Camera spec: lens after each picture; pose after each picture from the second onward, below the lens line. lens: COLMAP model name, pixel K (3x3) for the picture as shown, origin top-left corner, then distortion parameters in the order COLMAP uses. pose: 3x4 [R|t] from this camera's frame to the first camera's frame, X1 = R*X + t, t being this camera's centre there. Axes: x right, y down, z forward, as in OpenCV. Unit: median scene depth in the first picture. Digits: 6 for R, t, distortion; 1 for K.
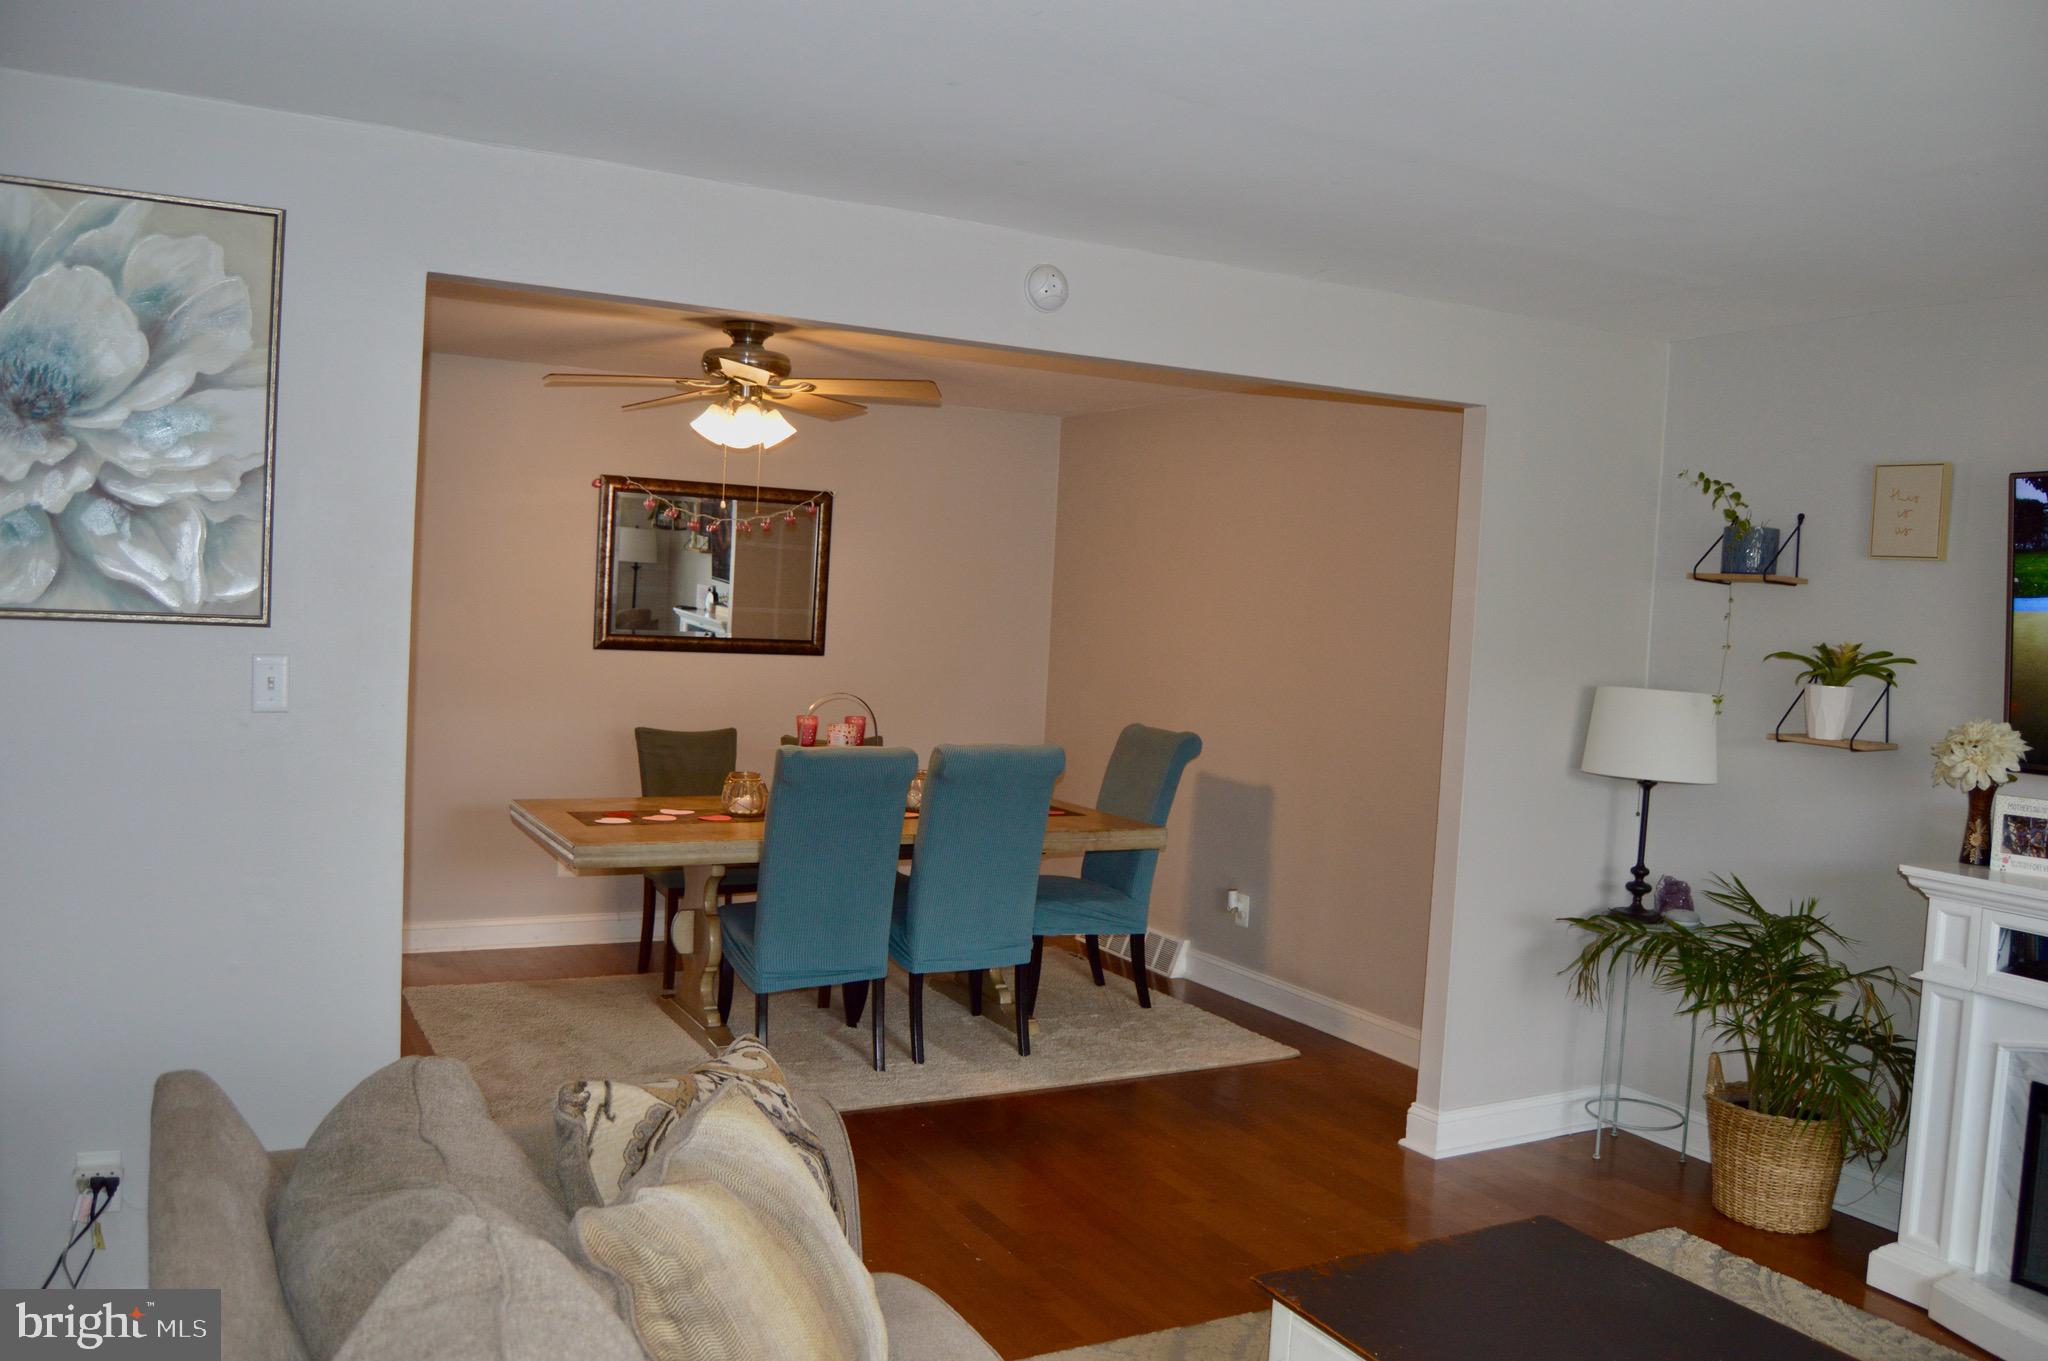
lens RADIAL K [[1610.5, 0, 1002.6], [0, 1610.5, 678.6], [0, 0, 1]] dist [-0.111020, 0.042125]
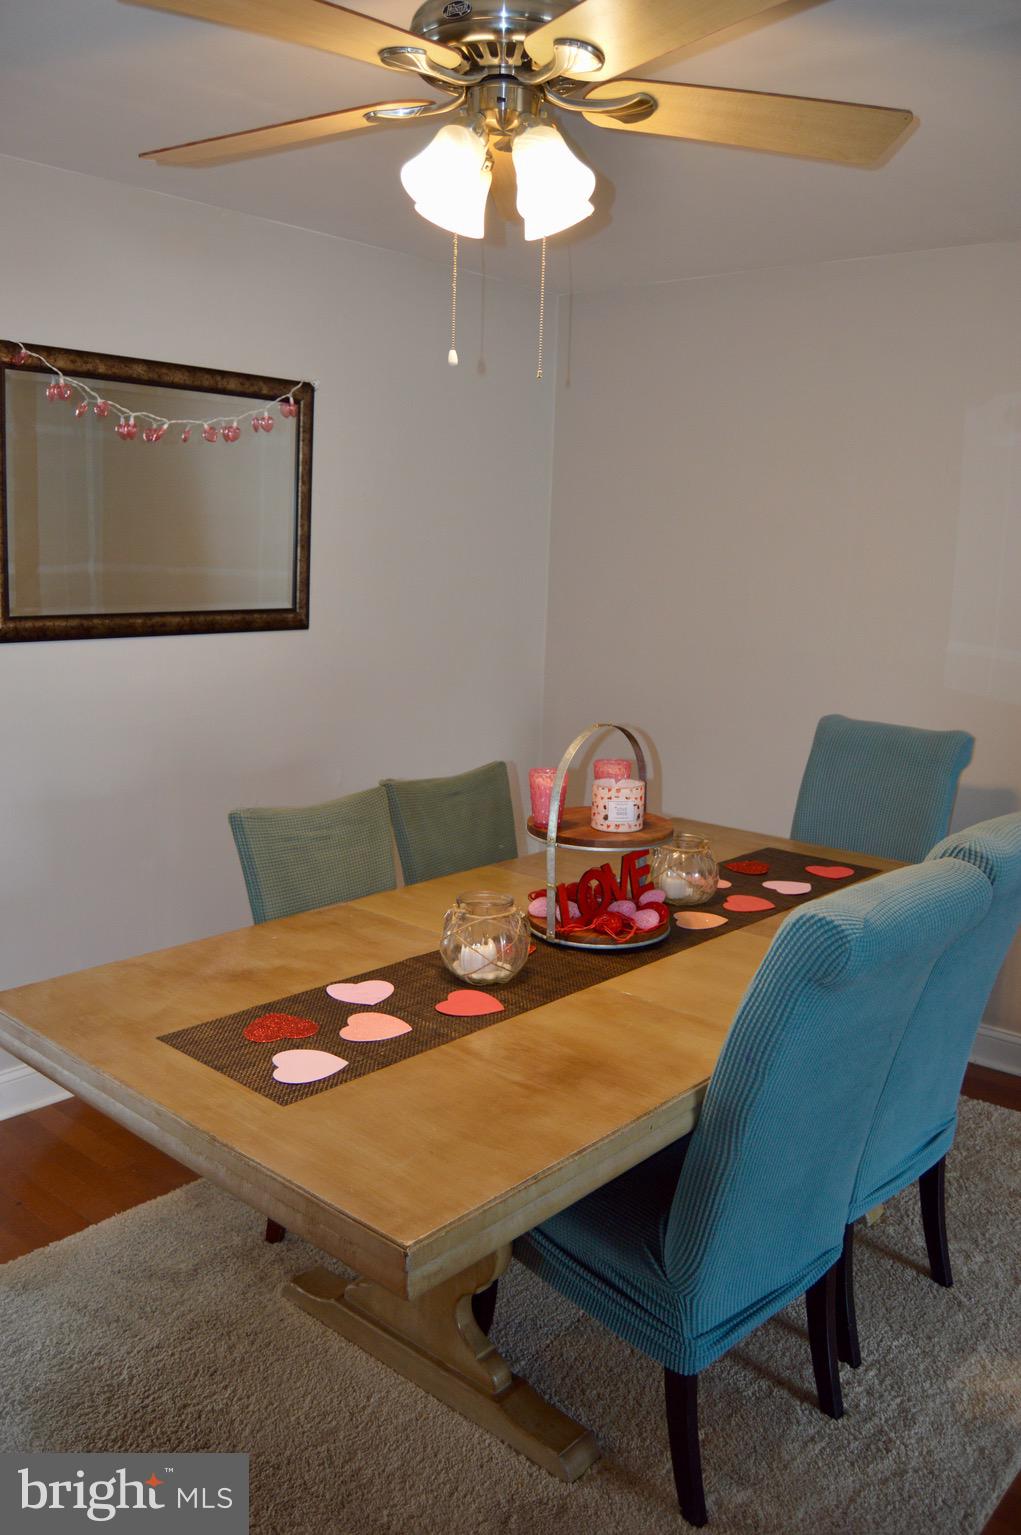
lens RADIAL K [[1207.1, 0, 510.5], [0, 1207.1, 767.5], [0, 0, 1]] dist [-0.111020, 0.042125]
pose [[0.932090, -0.087009, 0.351622, -0.373878], [0.033759, 0.987363, 0.154835, -0.056291], [-0.360651, -0.132449, 0.923249, 0.853252]]
